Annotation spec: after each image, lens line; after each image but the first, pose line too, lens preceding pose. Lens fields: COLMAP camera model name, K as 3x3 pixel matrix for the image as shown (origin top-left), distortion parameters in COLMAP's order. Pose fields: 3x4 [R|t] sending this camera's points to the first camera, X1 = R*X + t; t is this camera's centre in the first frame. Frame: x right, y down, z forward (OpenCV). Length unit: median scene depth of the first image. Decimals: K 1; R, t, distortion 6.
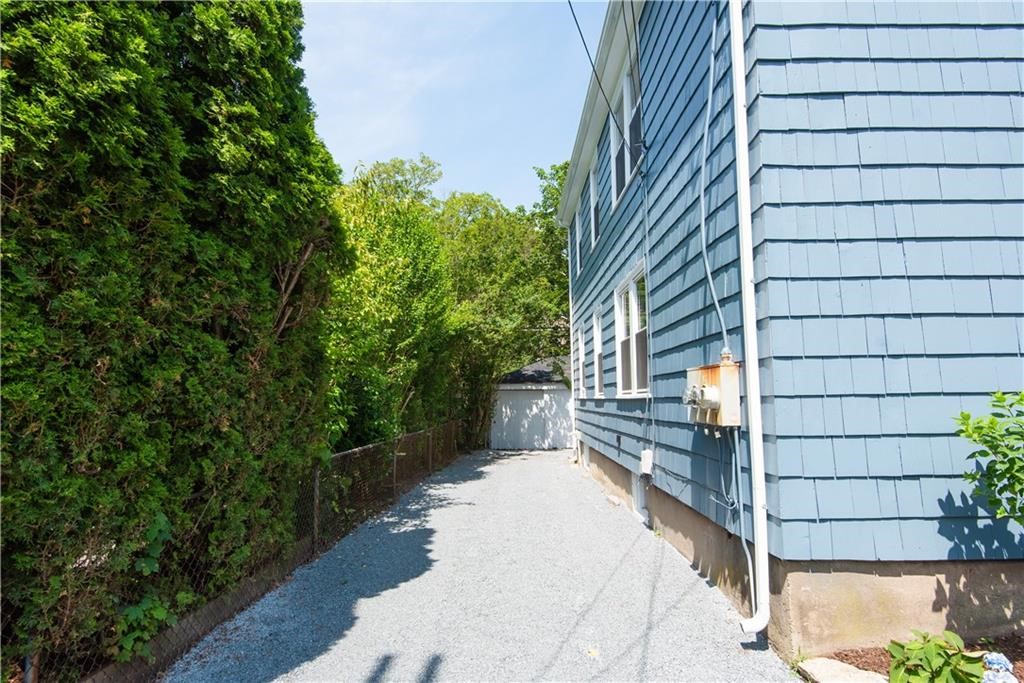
lens RADIAL K [[590.7, 0, 511.6], [0, 590.7, 349.5], [0, 0, 1]] dist [0.030334, -0.010191]
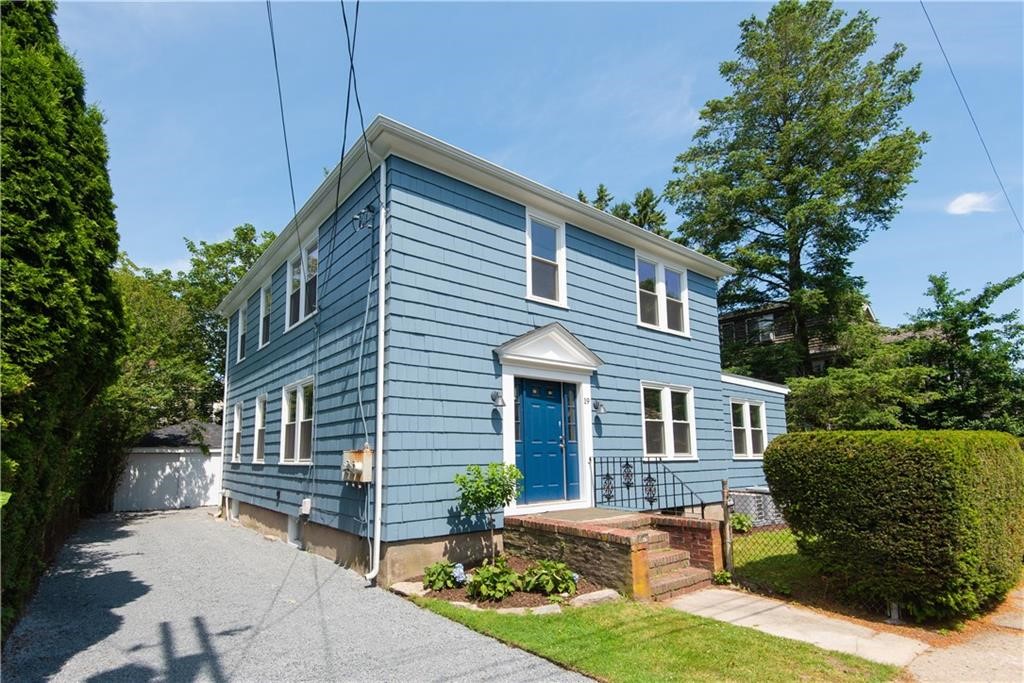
lens RADIAL K [[516.1, 0, 517.5], [0, 516.1, 390.3], [0, 0, 1]] dist [0.022753, -0.005183]
pose [[0.779924, 0.079600, 0.620791, -0.312857], [-0.051854, 0.996687, -0.062653, -0.088230], [-0.623722, 0.016674, 0.781468, -0.631554]]
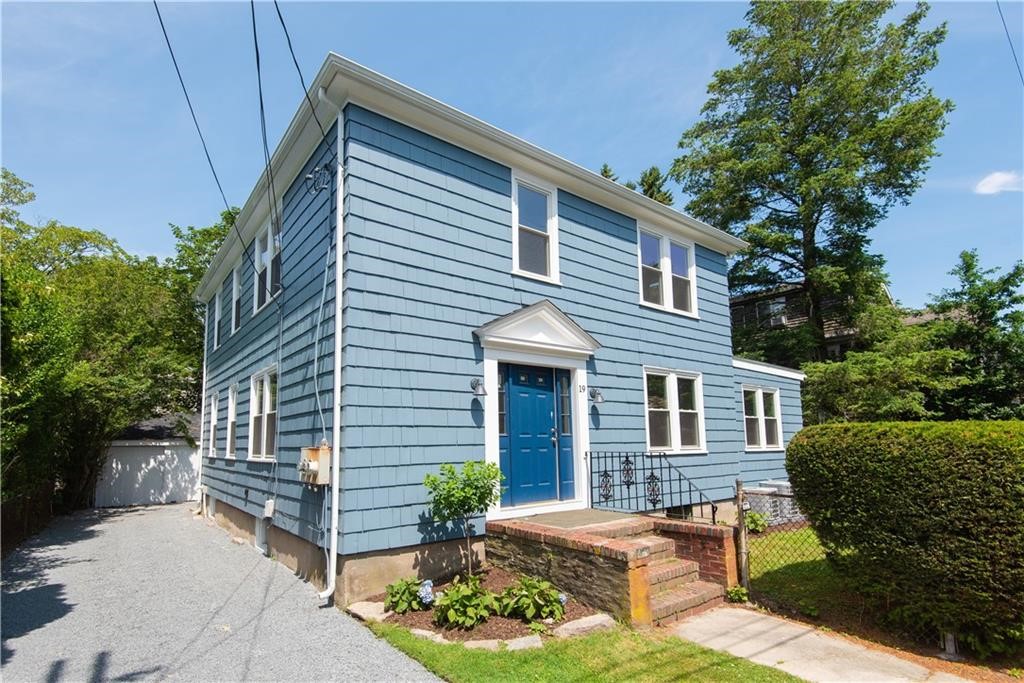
lens RADIAL K [[517.0, 0, 518.4], [0, 517.0, 385.3], [0, 0, 1]] dist [0.021245, -0.007970]
pose [[0.787310, 0.066855, 0.612922, -0.120596], [-0.046124, 0.997705, -0.049578, -0.100322], [-0.614830, 0.010763, 0.788586, -0.503415]]
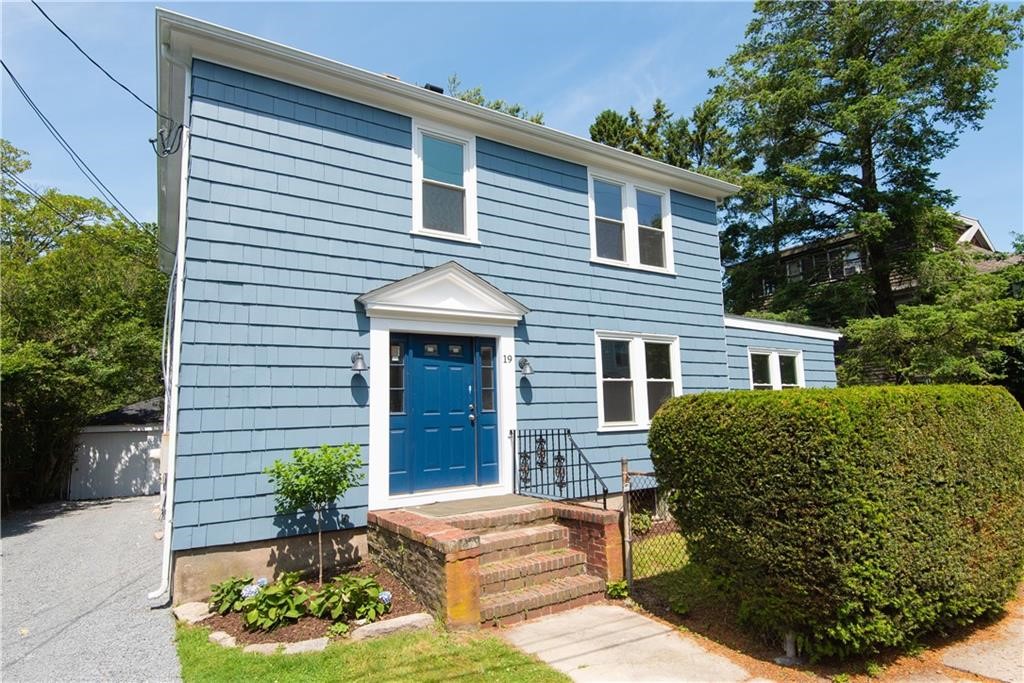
lens RADIAL K [[592.1, 0, 573.5], [0, 592.1, 339.5], [0, 0, 1]] dist [0.030554, -0.018415]
pose [[0.820158, 0.057625, 0.569227, 0.292465], [-0.021901, 0.997348, -0.069410, -0.125806], [-0.571717, 0.044461, 0.819245, -0.854129]]
